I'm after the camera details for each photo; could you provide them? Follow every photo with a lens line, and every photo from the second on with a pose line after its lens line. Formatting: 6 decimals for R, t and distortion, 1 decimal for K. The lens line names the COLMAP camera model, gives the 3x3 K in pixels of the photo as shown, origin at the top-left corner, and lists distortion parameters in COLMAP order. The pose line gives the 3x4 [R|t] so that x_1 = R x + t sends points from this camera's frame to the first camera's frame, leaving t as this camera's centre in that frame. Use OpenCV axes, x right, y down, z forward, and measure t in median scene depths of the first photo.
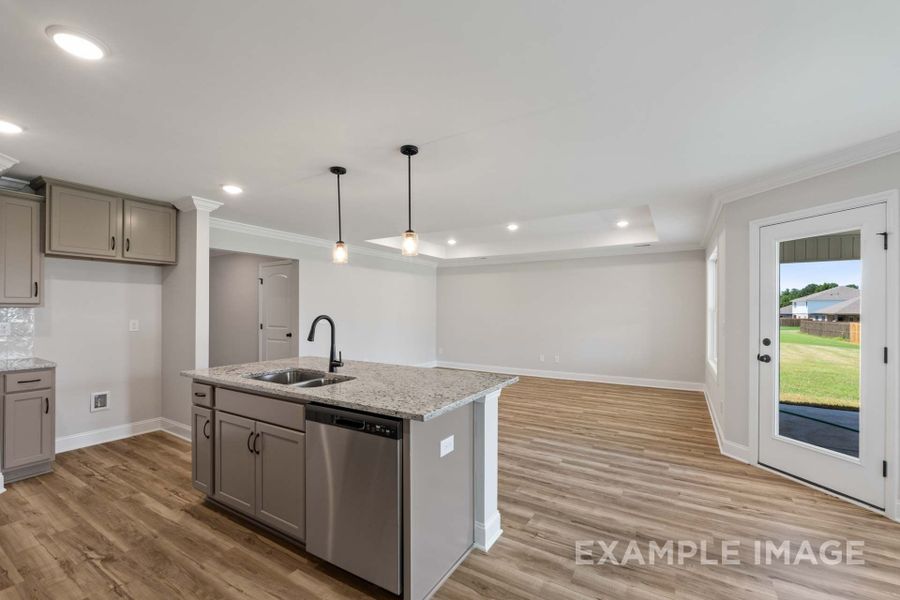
lens RADIAL K [[381.2, 0, 445.7], [0, 381.2, 299.7], [0, 0, 1]] dist [-0.002962, -0.000346]
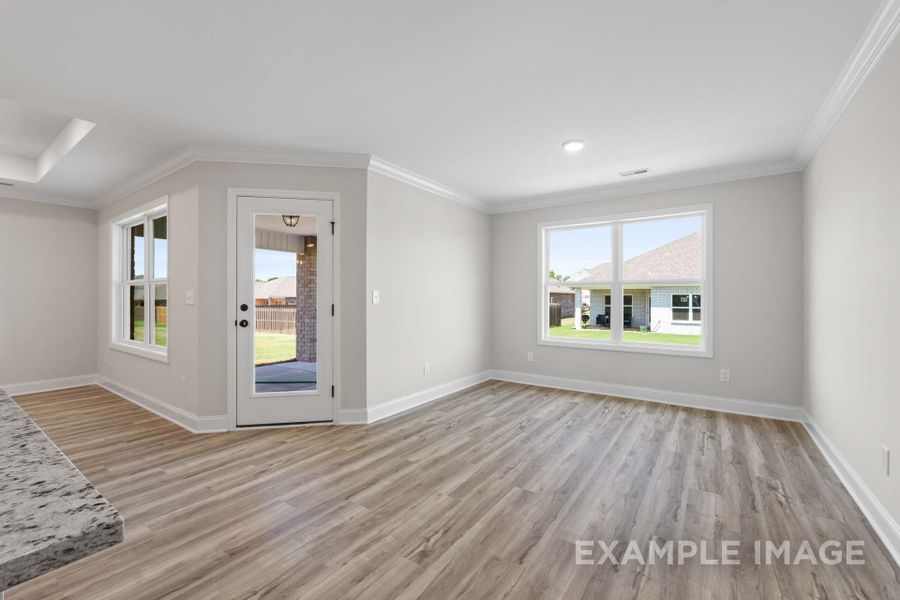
lens RADIAL K [[381.2, 0, 445.7], [0, 381.2, 299.7], [0, 0, 1]] dist [-0.002962, -0.000346]
pose [[0.064091, -0.002938, 0.997940, -0.184182], [-0.025718, 0.999659, 0.004595, 0.081370], [-0.997613, -0.025960, 0.063994, 0.443979]]
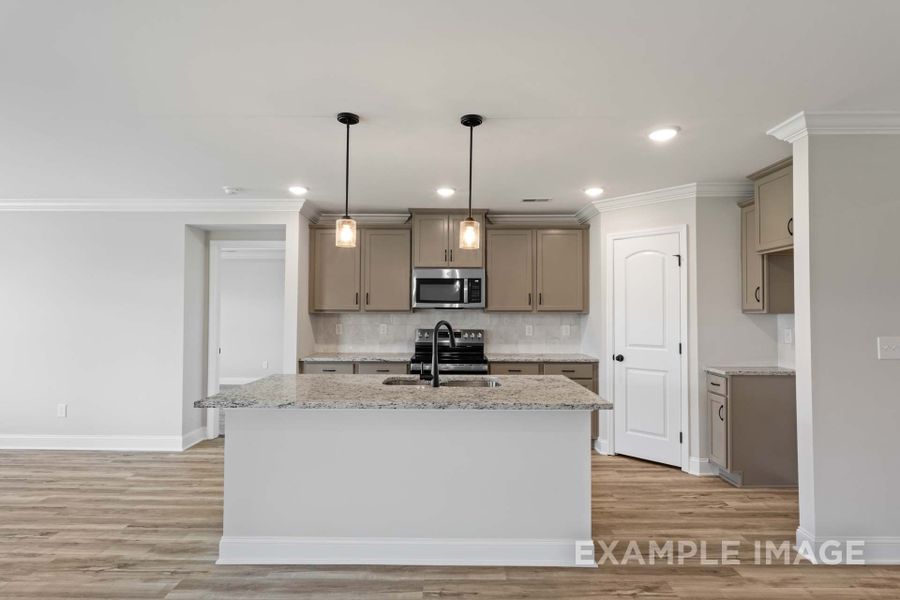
lens RADIAL K [[479.7, 0, 452.6], [0, 479.7, 297.3], [0, 0, 1]] dist [-0.001281, 0.000082]
pose [[-0.853463, -0.020212, -0.520761, 0.229367], [0.008634, 0.998562, -0.052907, 0.042755], [0.521082, -0.049650, -0.852061, 1.909179]]
